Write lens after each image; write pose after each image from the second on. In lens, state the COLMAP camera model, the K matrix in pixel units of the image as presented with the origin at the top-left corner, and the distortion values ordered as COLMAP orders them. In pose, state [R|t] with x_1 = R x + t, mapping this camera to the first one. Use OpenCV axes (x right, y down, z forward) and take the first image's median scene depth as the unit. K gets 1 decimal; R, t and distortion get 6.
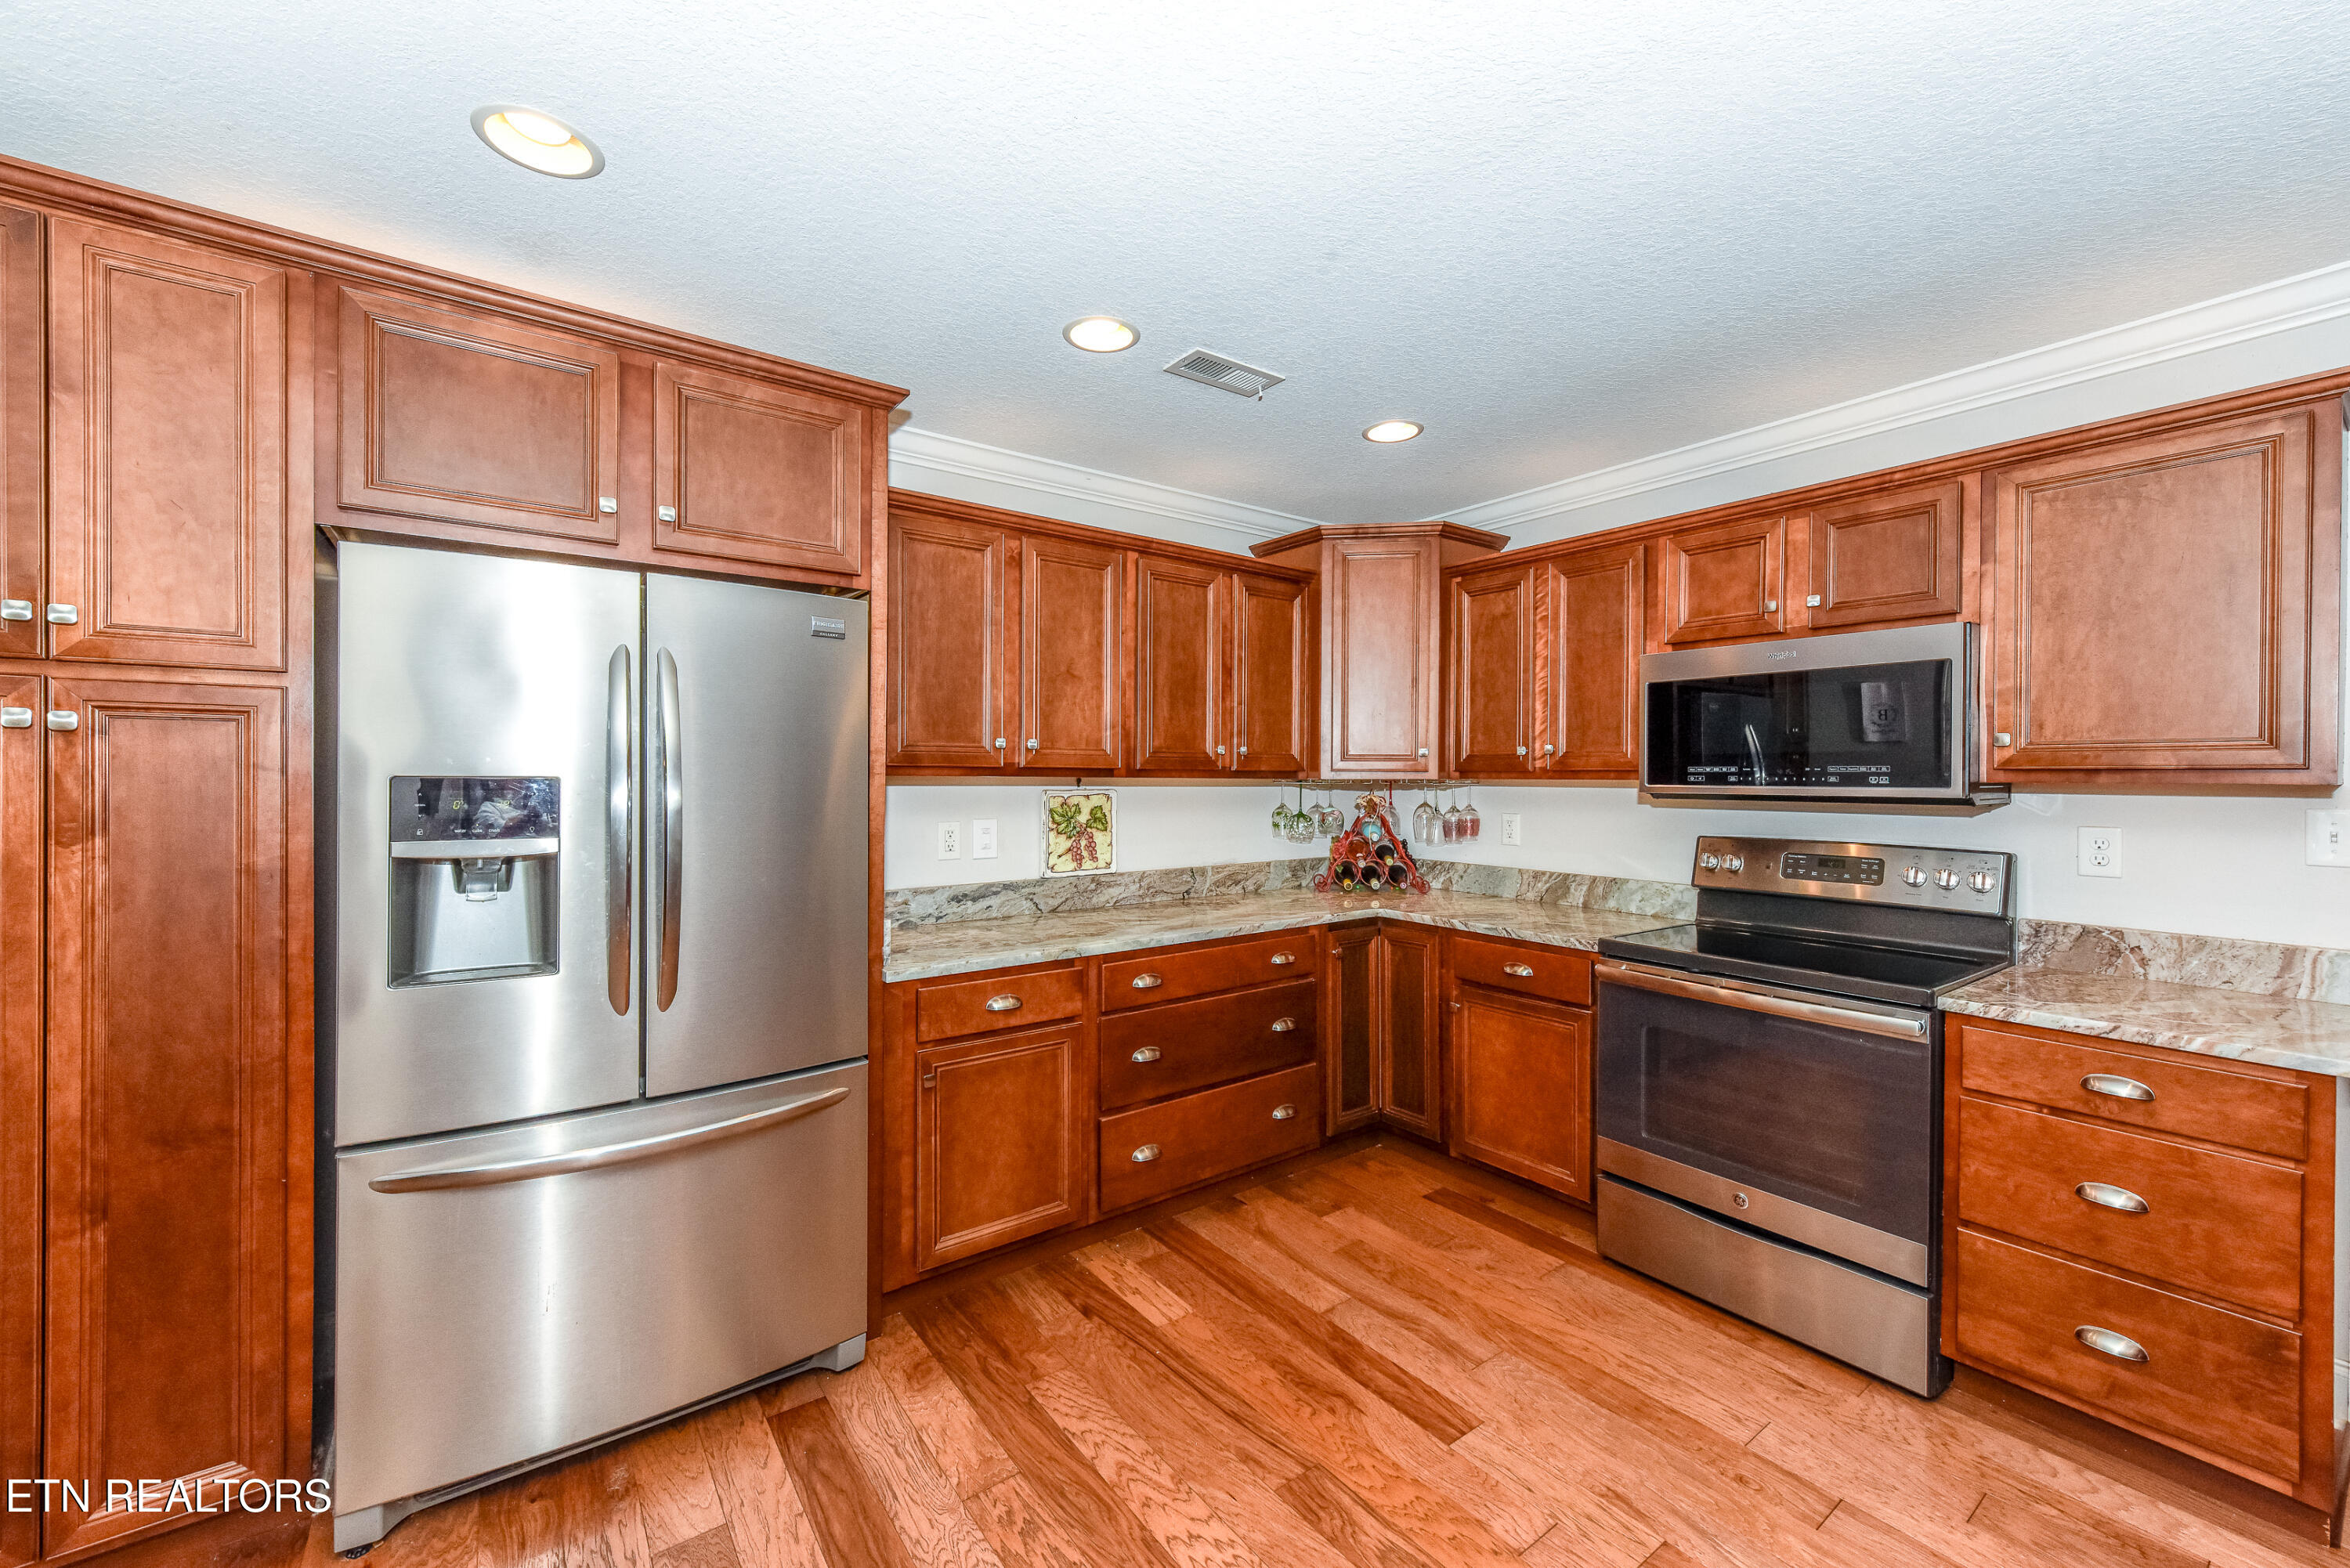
lens RADIAL K [[955.3, 0, 1191.2], [0, 955.3, 774.7], [0, 0, 1]] dist [0.009778, -0.001410]
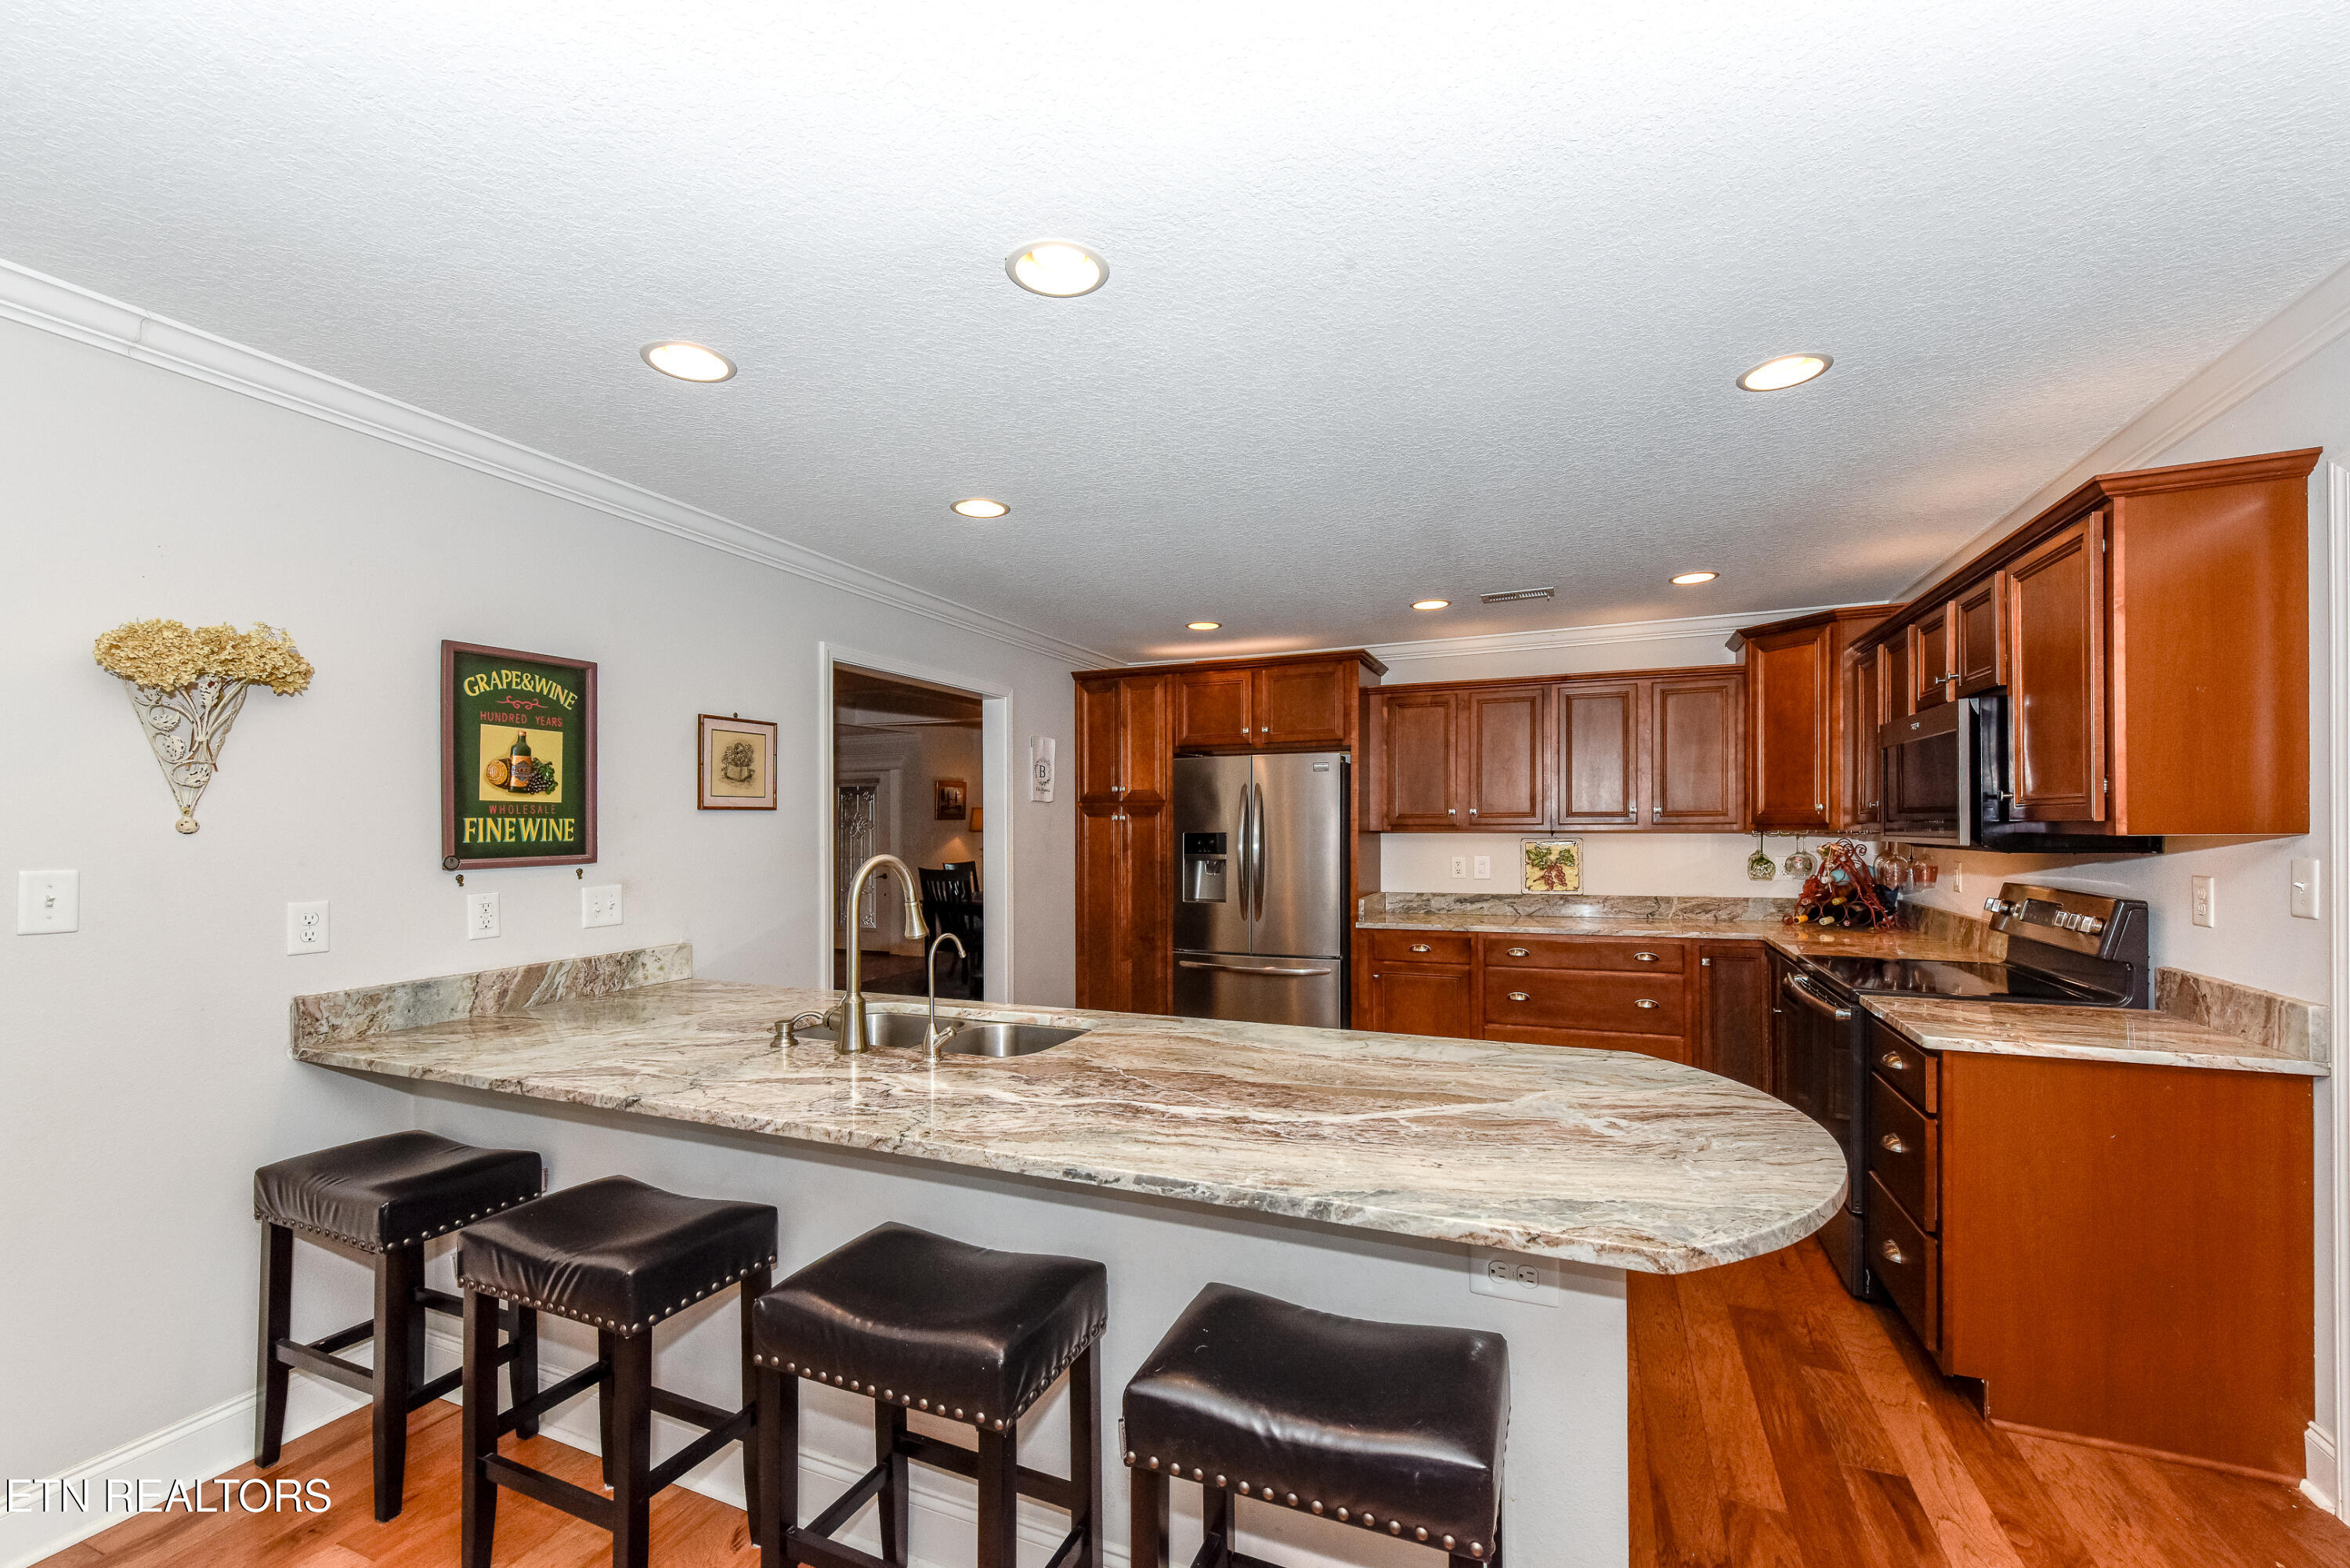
lens RADIAL K [[955.3, 0, 1164.5], [0, 955.3, 833.7], [0, 0, 1]] dist [0.009778, -0.001410]
pose [[0.503491, -0.003828, -0.863992, 0.907681], [0.011762, 0.999928, 0.002424, -0.002793], [0.863921, -0.011383, 0.503499, -0.310839]]
